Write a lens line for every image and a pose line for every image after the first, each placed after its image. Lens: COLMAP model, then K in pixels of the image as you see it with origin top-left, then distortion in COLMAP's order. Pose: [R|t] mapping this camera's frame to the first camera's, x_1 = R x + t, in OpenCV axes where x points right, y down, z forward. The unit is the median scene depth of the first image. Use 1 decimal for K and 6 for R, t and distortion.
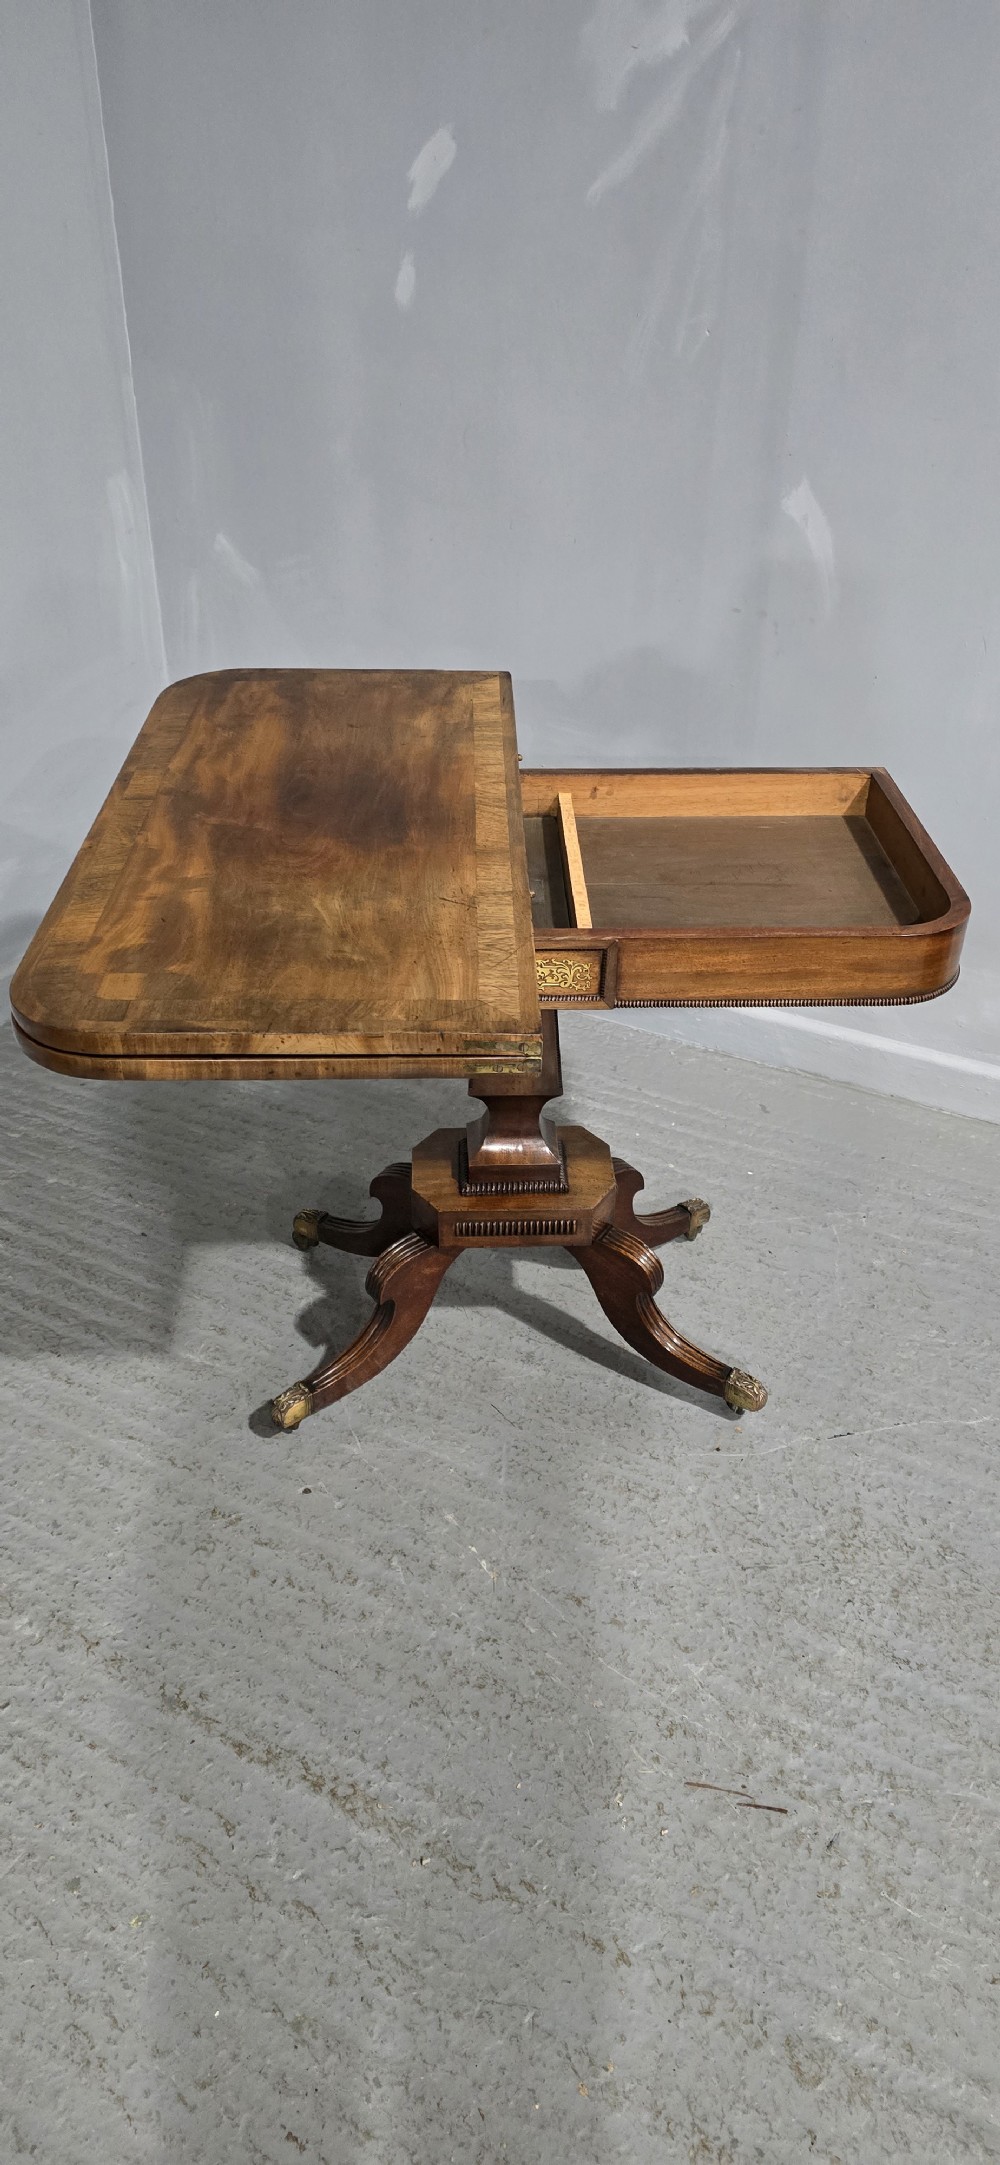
lens RADIAL K [[1453.8, 0, 512.5], [0, 1453.8, 1085.9], [0, 0, 1]] dist [0.066956, -0.069422]
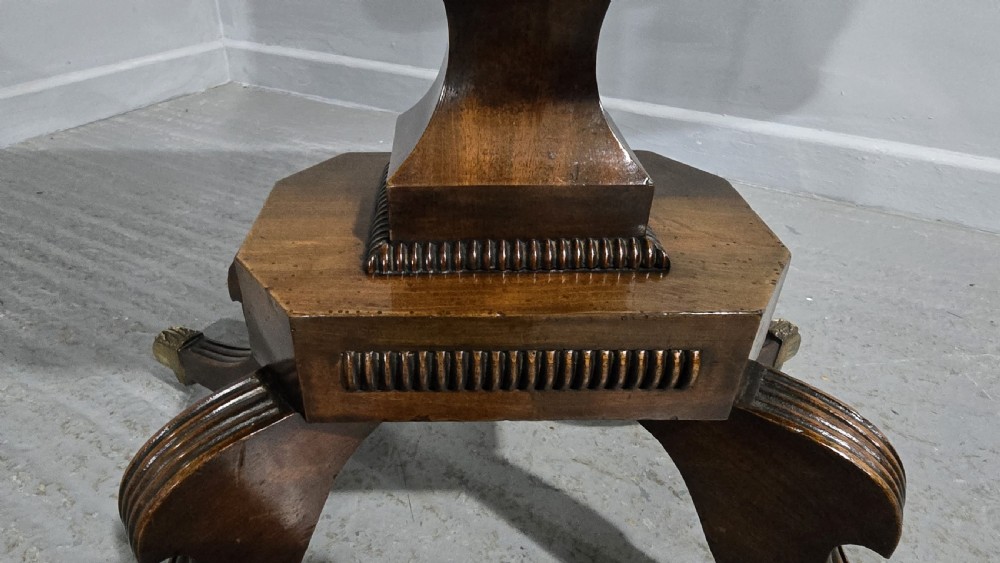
lens RADIAL K [[646.0, 0, 445.3], [0, 646.0, 289.6], [0, 0, 1]] dist [0.002495, -0.005364]
pose [[0.997128, 0.025222, -0.071416, -0.003234], [-0.025474, 0.999672, -0.002608, 0.081109], [0.071327, 0.004420, 0.997443, 0.868450]]
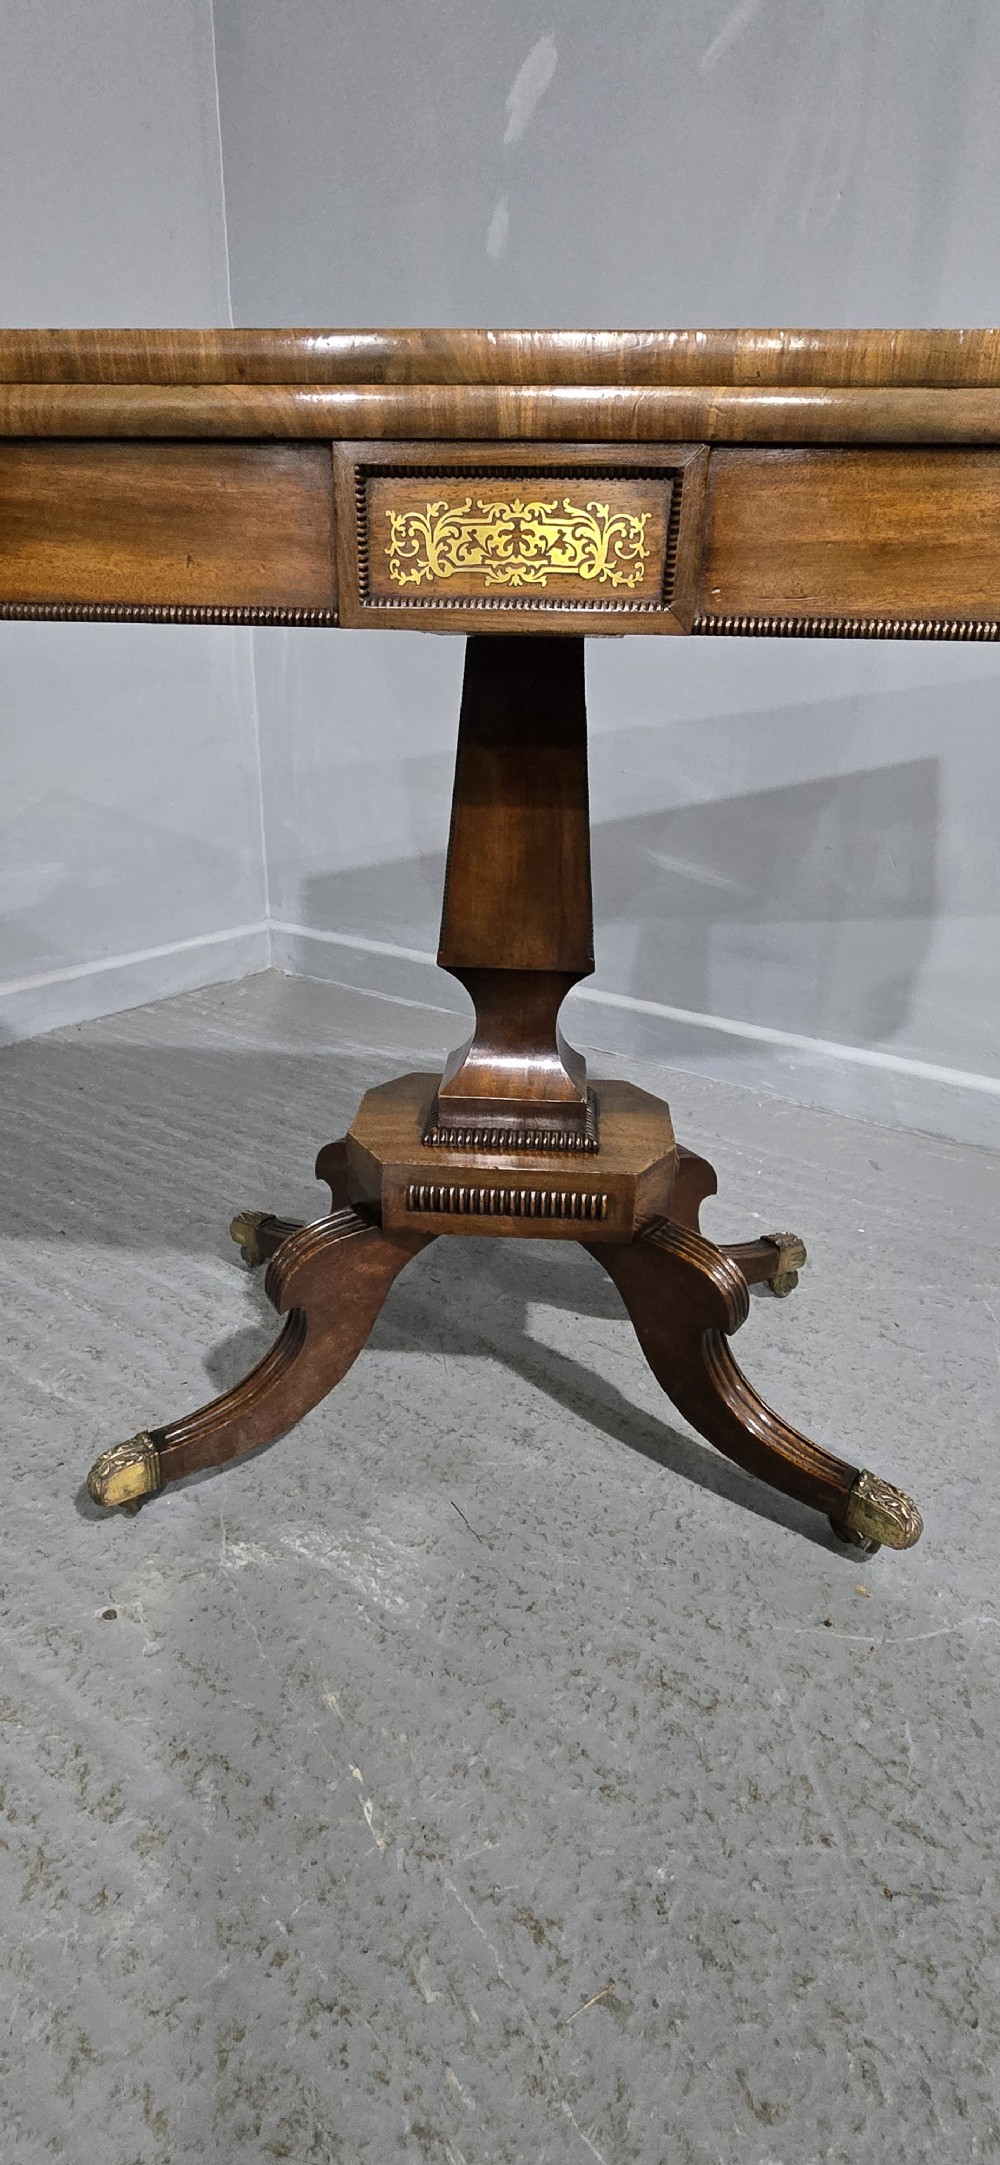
lens RADIAL K [[1068.3, 0, 491.8], [0, 1068.3, 1101.2], [0, 0, 1]] dist [-0.007826, 0.003976]
pose [[0.989800, 0.060177, -0.129130, 0.054820], [-0.080794, 0.983660, -0.160887, 0.131600], [0.117339, 0.169679, 0.978489, 0.568532]]
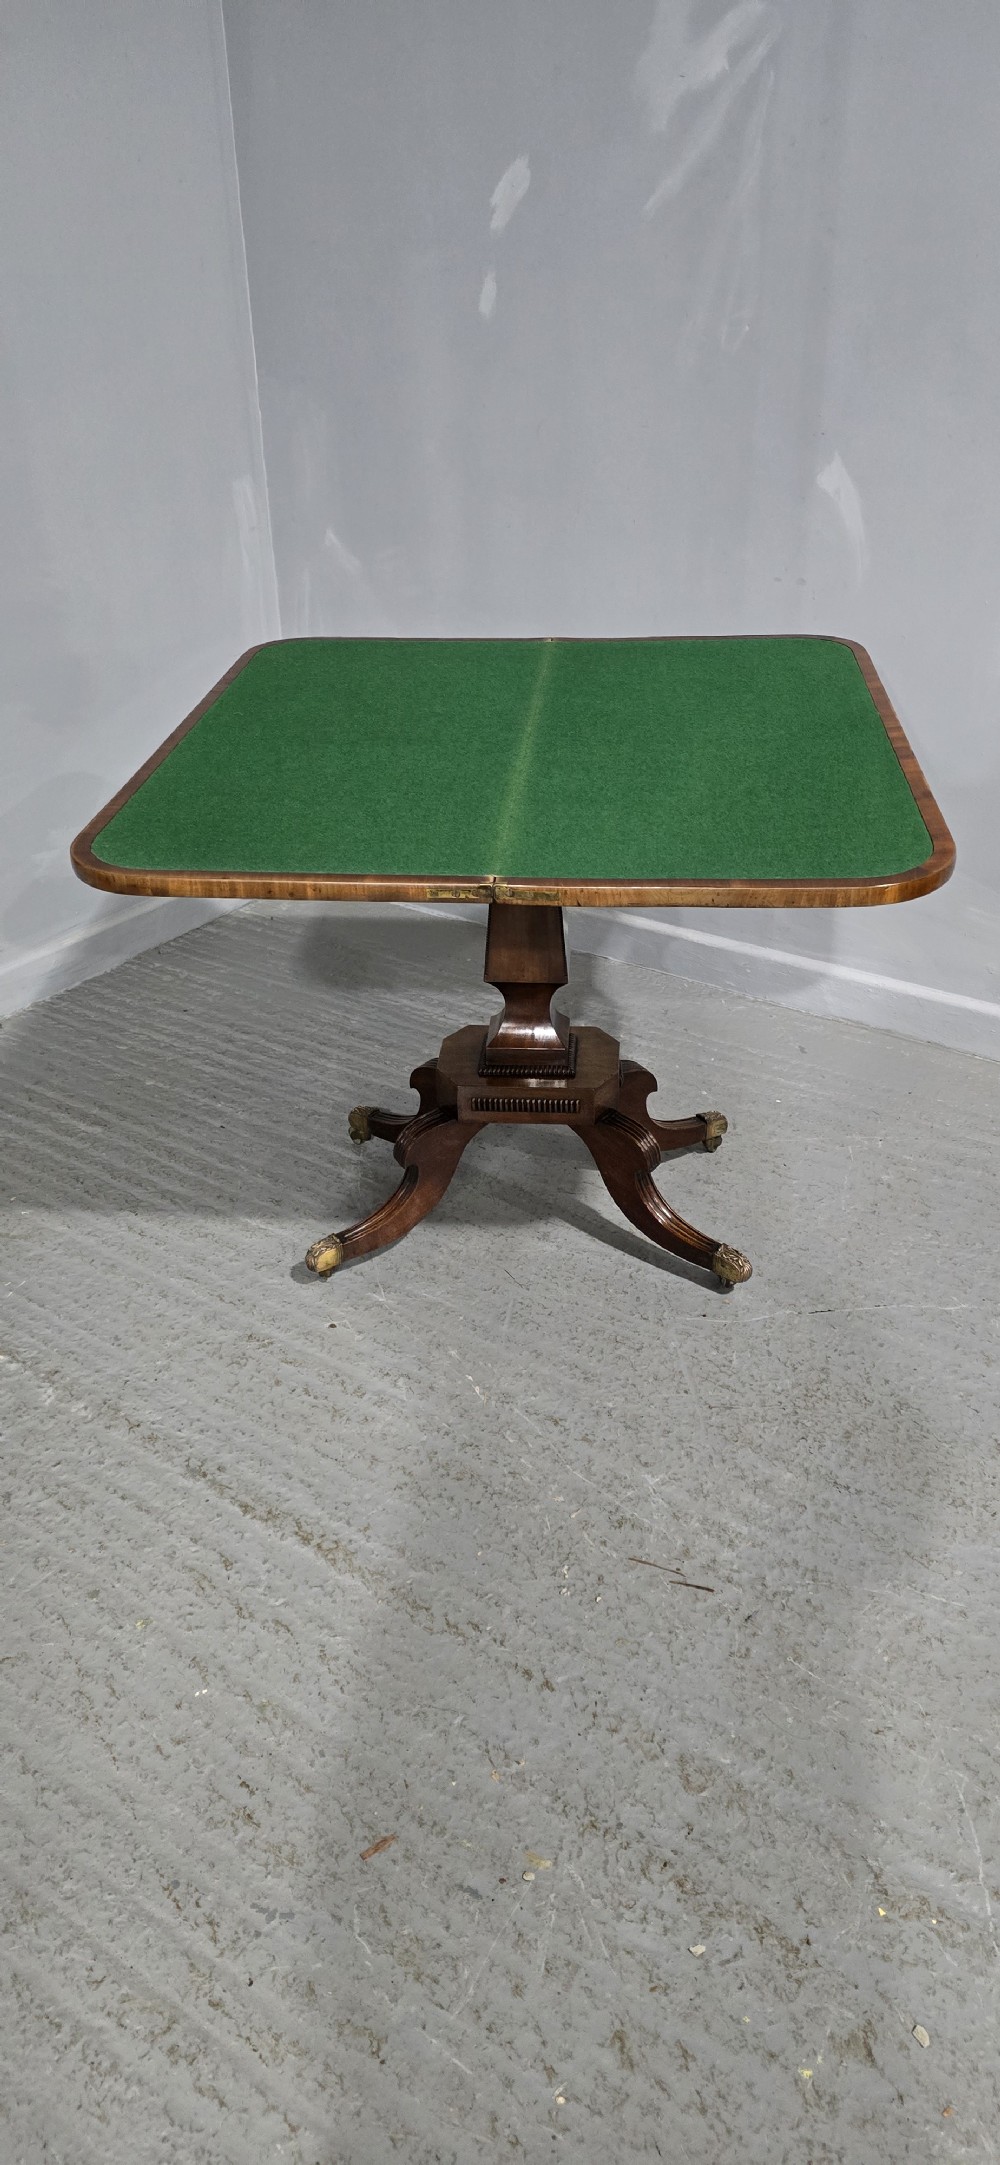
lens RADIAL K [[1453.8, 0, 499.3], [0, 1453.8, 1079.0], [0, 0, 1]] dist [0.066956, -0.069422]
pose [[0.991858, 0.032645, -0.123097, 0.122075], [-0.037950, 0.998438, -0.040997, 0.127766], [0.121567, 0.045335, 0.991547, -0.115847]]
